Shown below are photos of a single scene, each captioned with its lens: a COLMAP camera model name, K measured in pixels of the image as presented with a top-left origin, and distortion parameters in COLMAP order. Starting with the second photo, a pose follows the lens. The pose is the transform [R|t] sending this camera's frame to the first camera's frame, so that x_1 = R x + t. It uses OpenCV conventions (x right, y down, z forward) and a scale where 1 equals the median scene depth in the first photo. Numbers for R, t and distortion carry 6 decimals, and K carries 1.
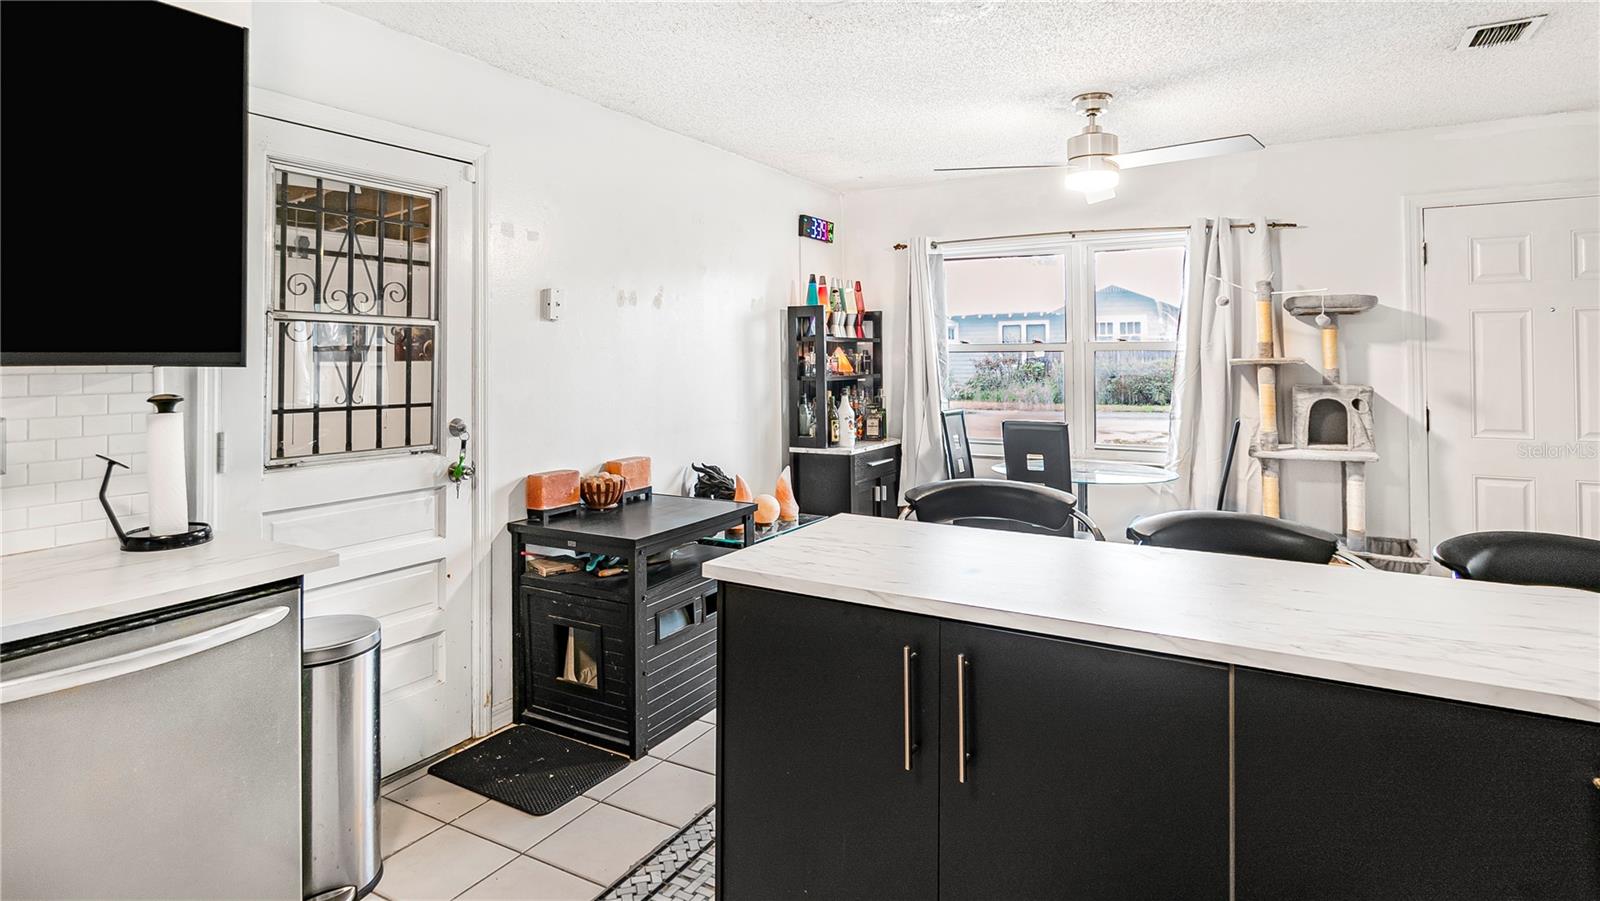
lens RADIAL K [[849.7, 0, 796.7], [0, 849.7, 459.3], [0, 0, 1]] dist [-0.000161, -0.000607]
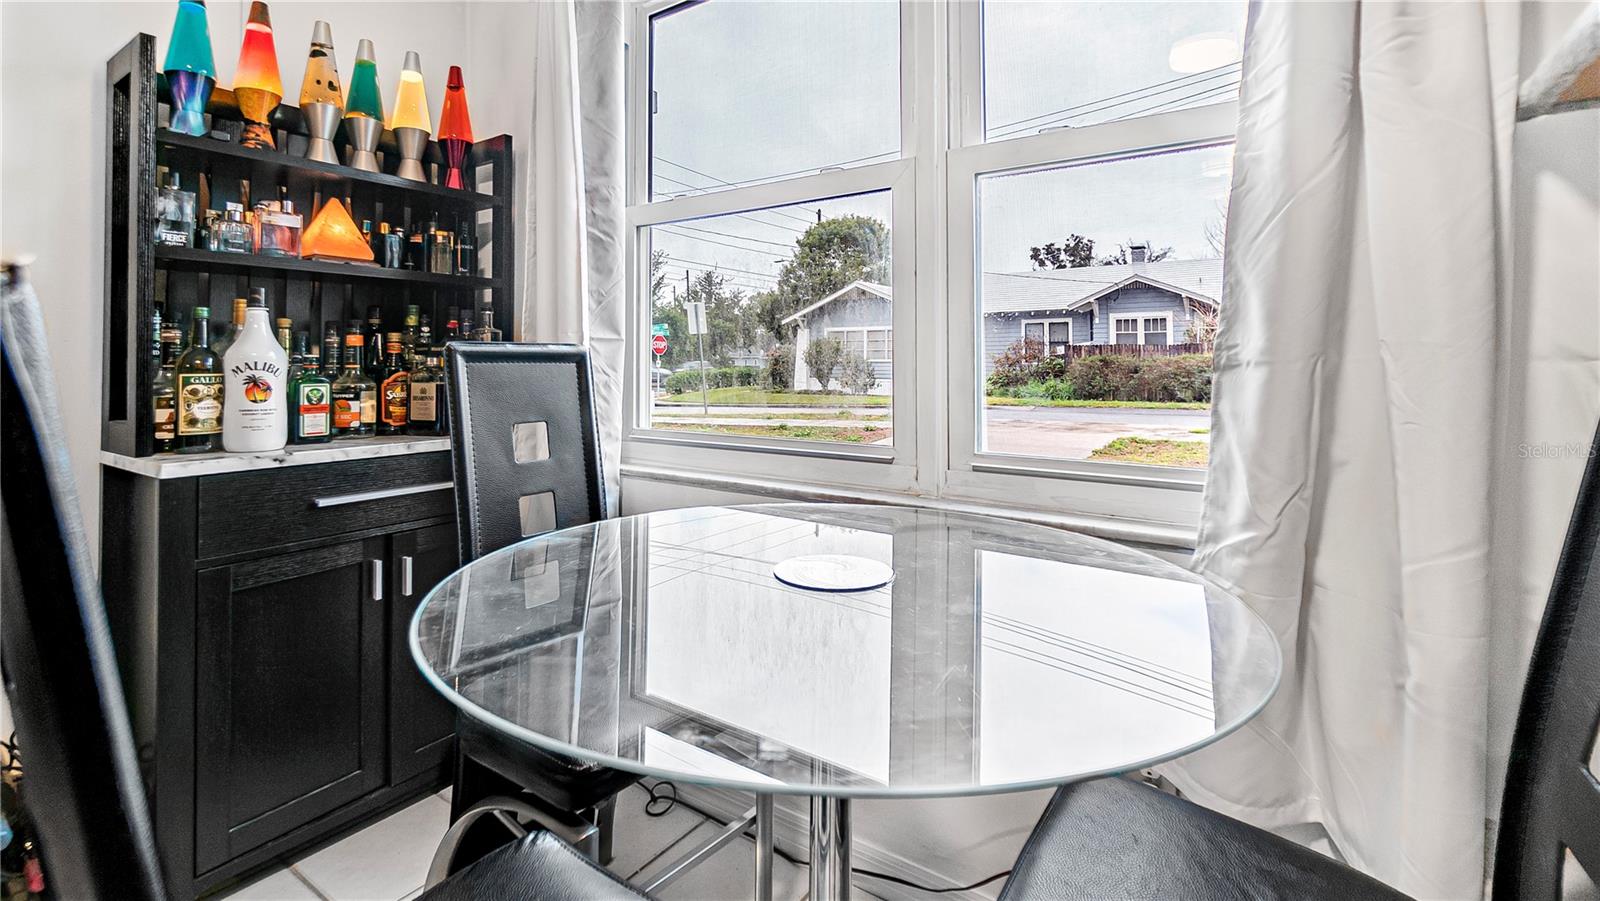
lens RADIAL K [[734.2, 0, 793.5], [0, 734.2, 442.1], [0, 0, 1]] dist [-0.010224, -0.000412]
pose [[0.996057, 0.013631, -0.087660, 0.274598], [-0.014591, 0.999840, -0.010323, -0.017171], [0.087505, 0.011561, 0.996097, 0.638340]]
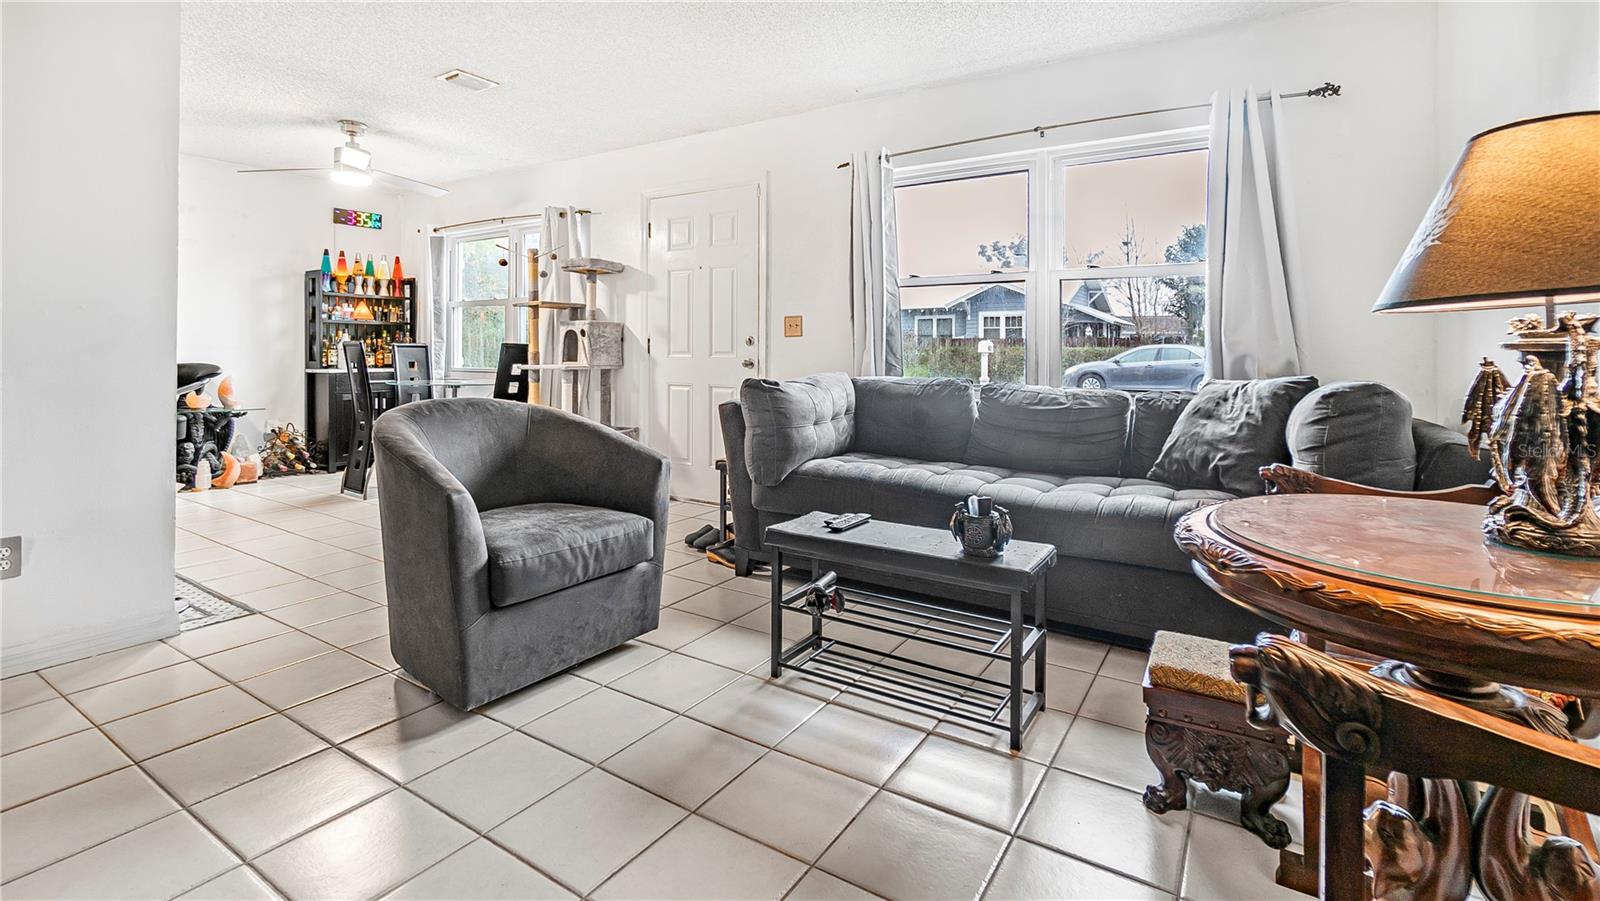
lens RADIAL K [[734.2, 0, 807.7], [0, 734.2, 442.6], [0, 0, 1]] dist [-0.010224, -0.000412]
pose [[0.999211, 0.014922, -0.036794, 0.783322], [-0.014818, 0.999885, 0.003114, 0.081755], [0.036836, -0.002566, 0.999318, -0.173958]]
